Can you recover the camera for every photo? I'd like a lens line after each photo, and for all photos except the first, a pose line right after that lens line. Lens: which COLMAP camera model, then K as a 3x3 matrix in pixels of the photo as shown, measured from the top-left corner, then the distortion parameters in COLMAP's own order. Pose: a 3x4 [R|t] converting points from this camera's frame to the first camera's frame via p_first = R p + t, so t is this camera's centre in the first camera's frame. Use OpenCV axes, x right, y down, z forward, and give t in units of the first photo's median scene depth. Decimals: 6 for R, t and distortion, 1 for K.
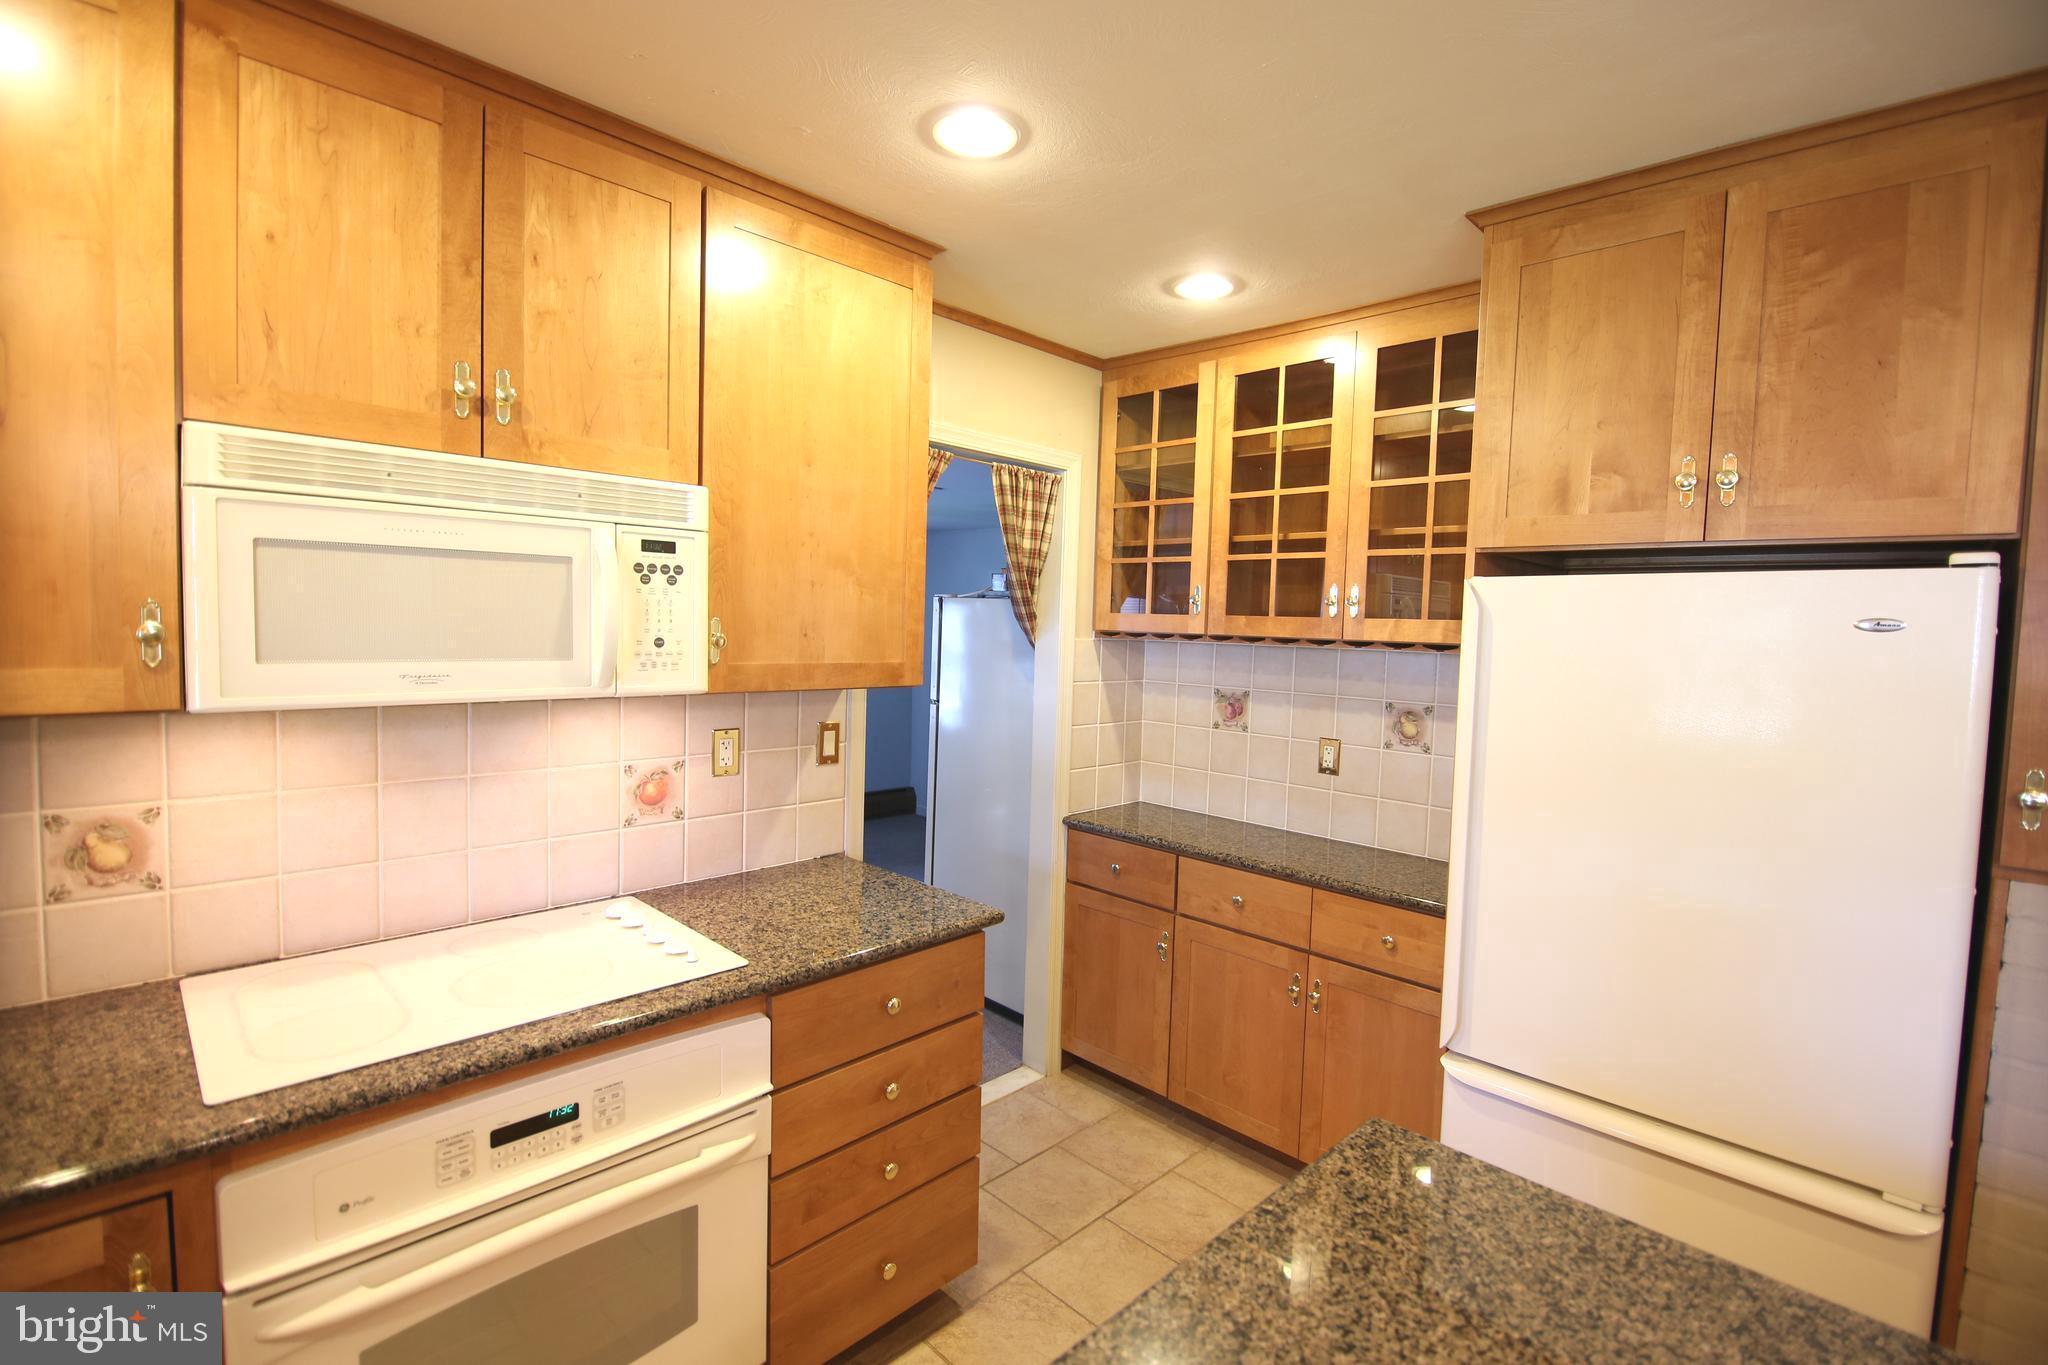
lens RADIAL K [[914.2, 0, 1022.7], [0, 914.2, 675.3], [0, 0, 1]] dist [-0.001889, -0.010735]
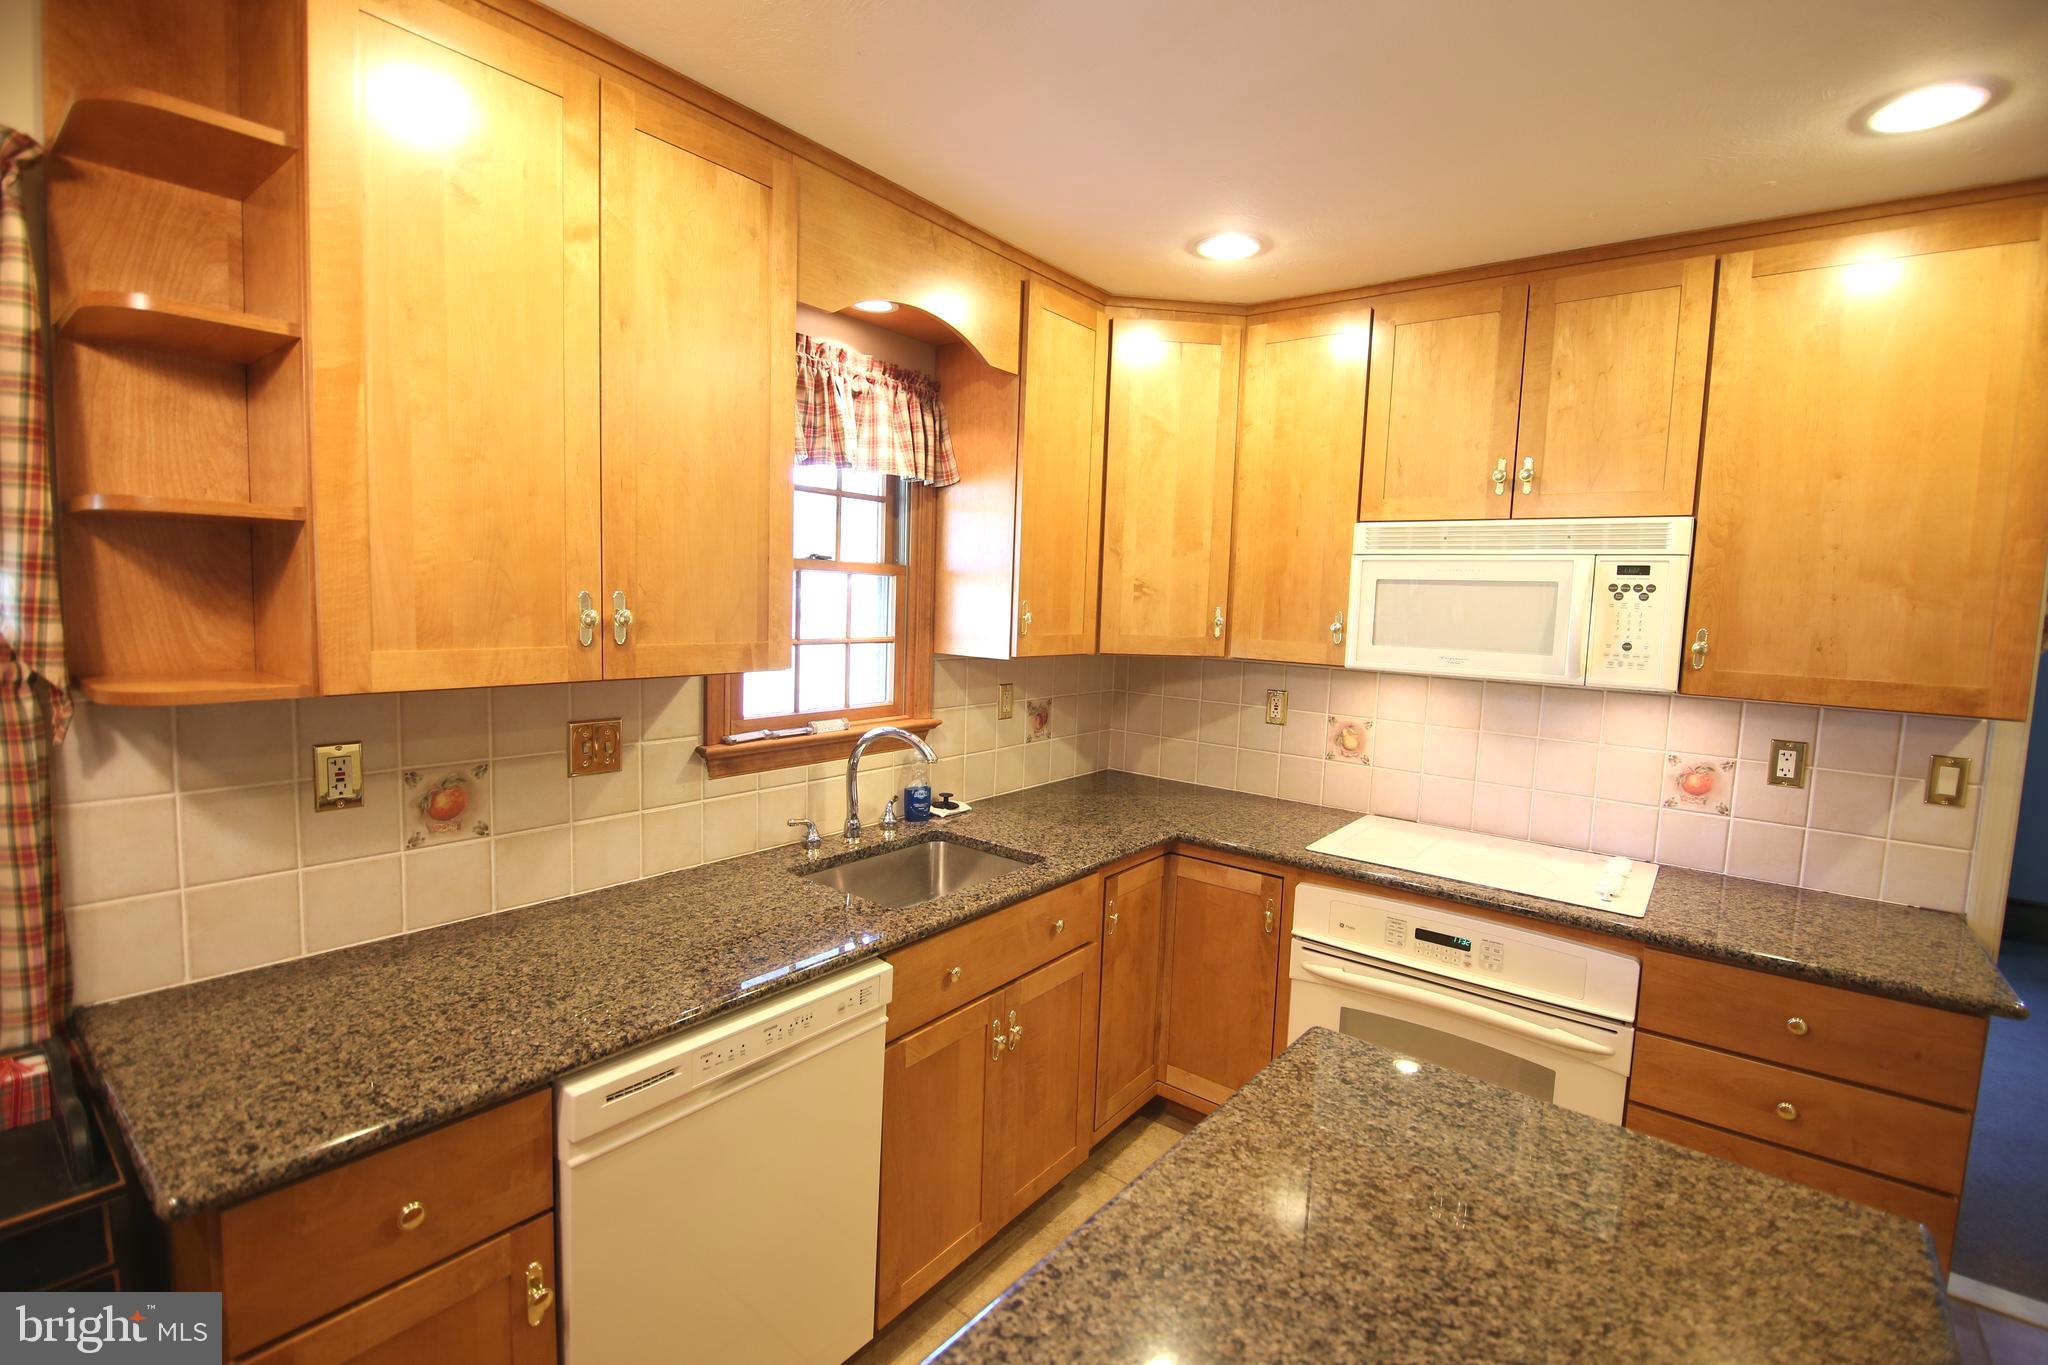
lens RADIAL K [[914.2, 0, 1021.9], [0, 914.2, 676.1], [0, 0, 1]] dist [-0.001889, -0.010735]
pose [[0.114242, 0.064227, -0.991375, 0.598393], [-0.088595, 0.994591, 0.054226, 0.008064], [0.989495, 0.081636, 0.119314, 0.026020]]
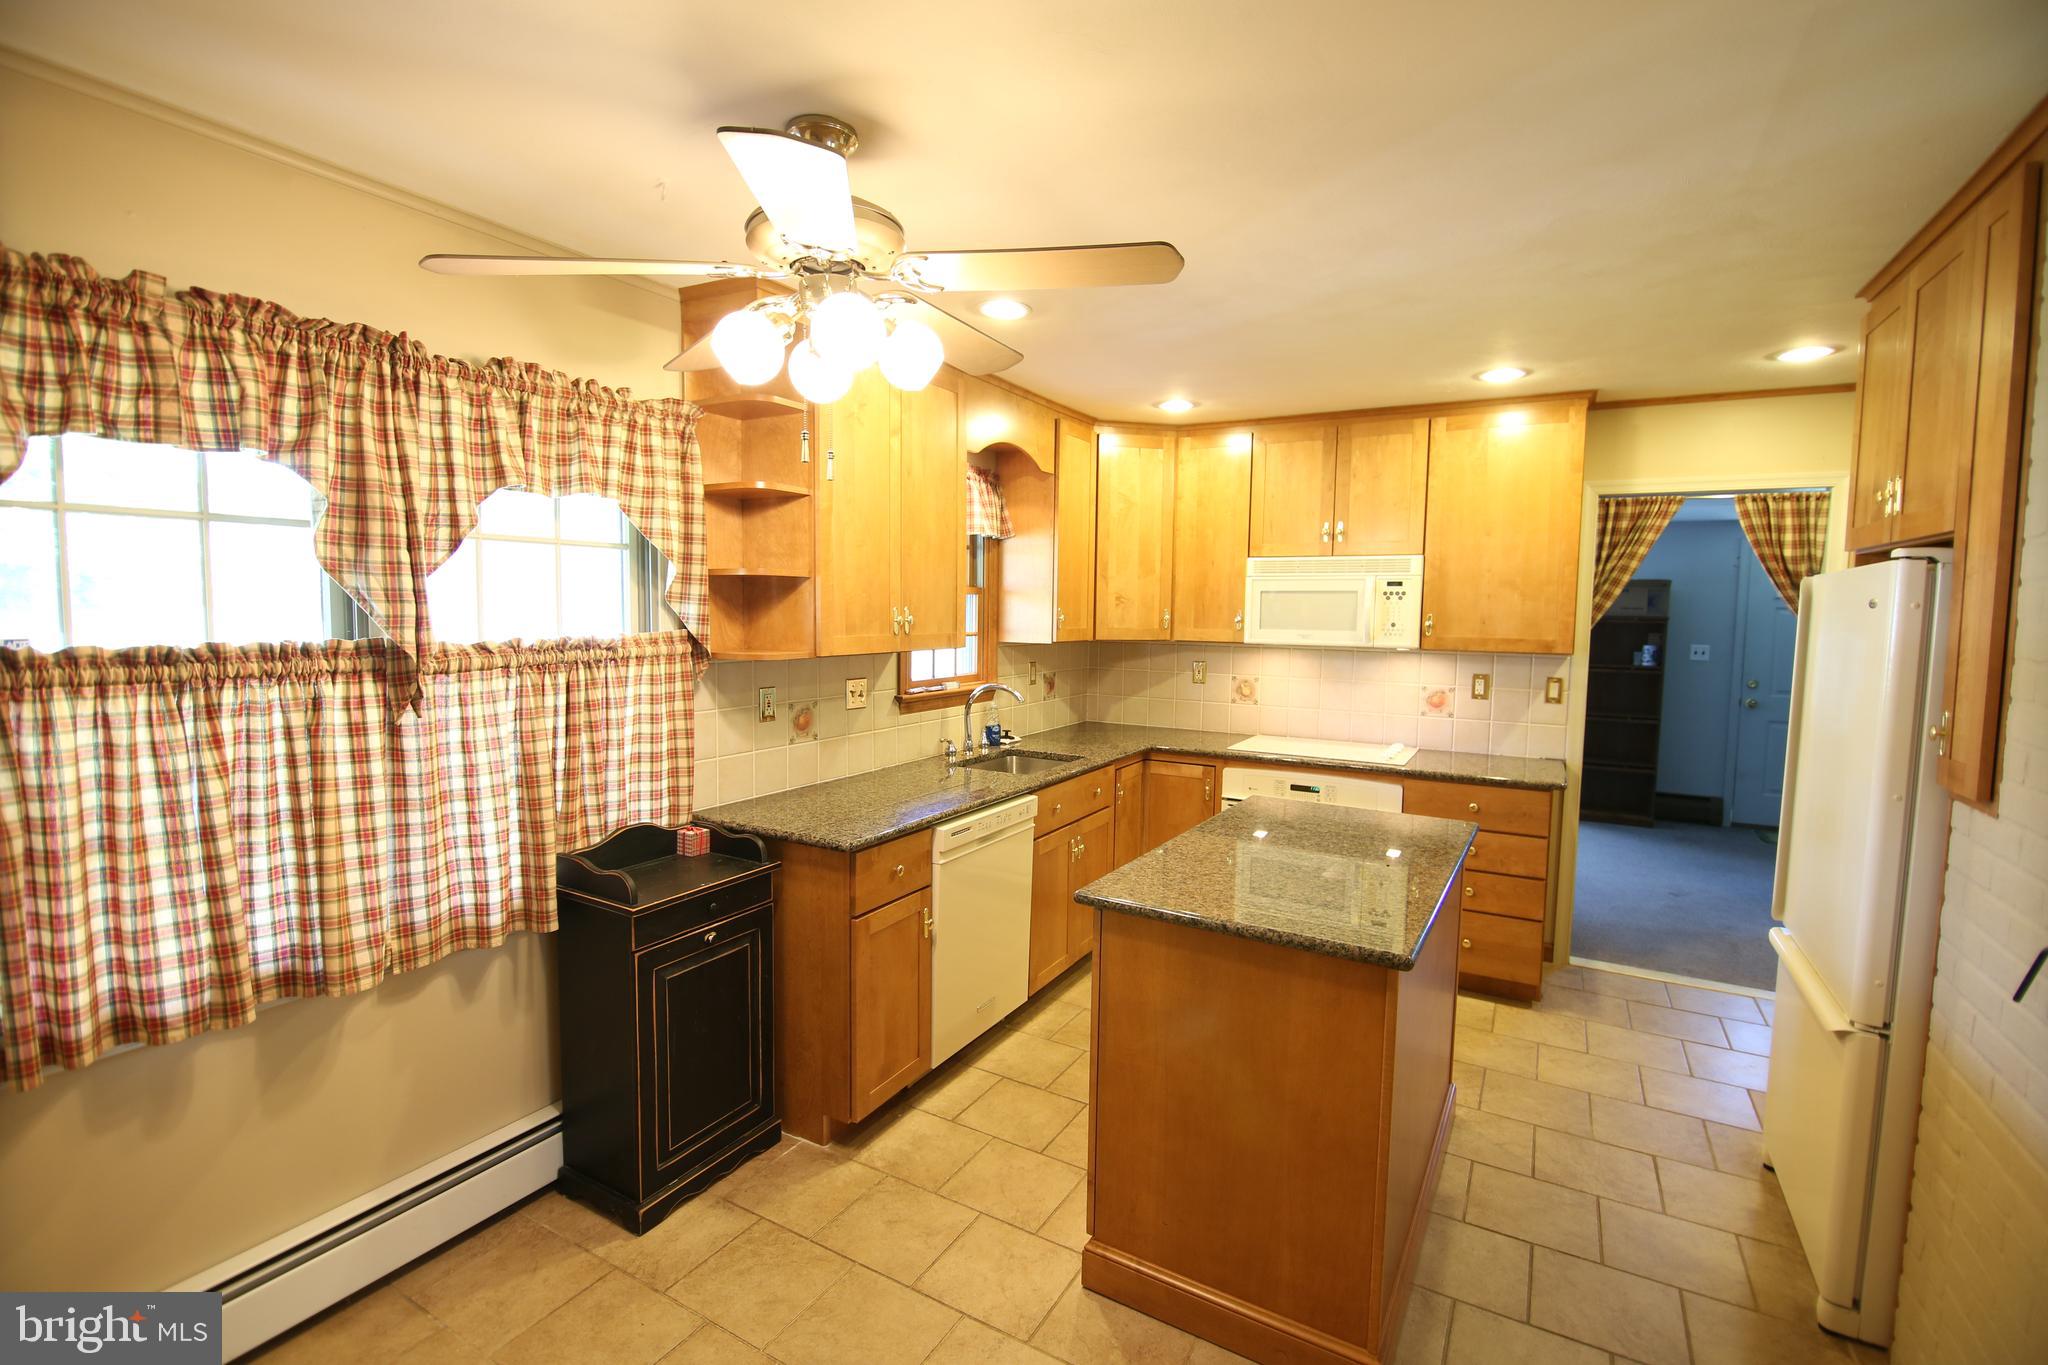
lens RADIAL K [[914.2, 0, 1020.0], [0, 914.2, 677.6], [0, 0, 1]] dist [-0.001889, -0.010735]
pose [[0.253474, 0.050095, -0.966044, 1.294003], [-0.061258, 0.997485, 0.035652, 0.058758], [0.965401, 0.050141, 0.255905, -0.407574]]
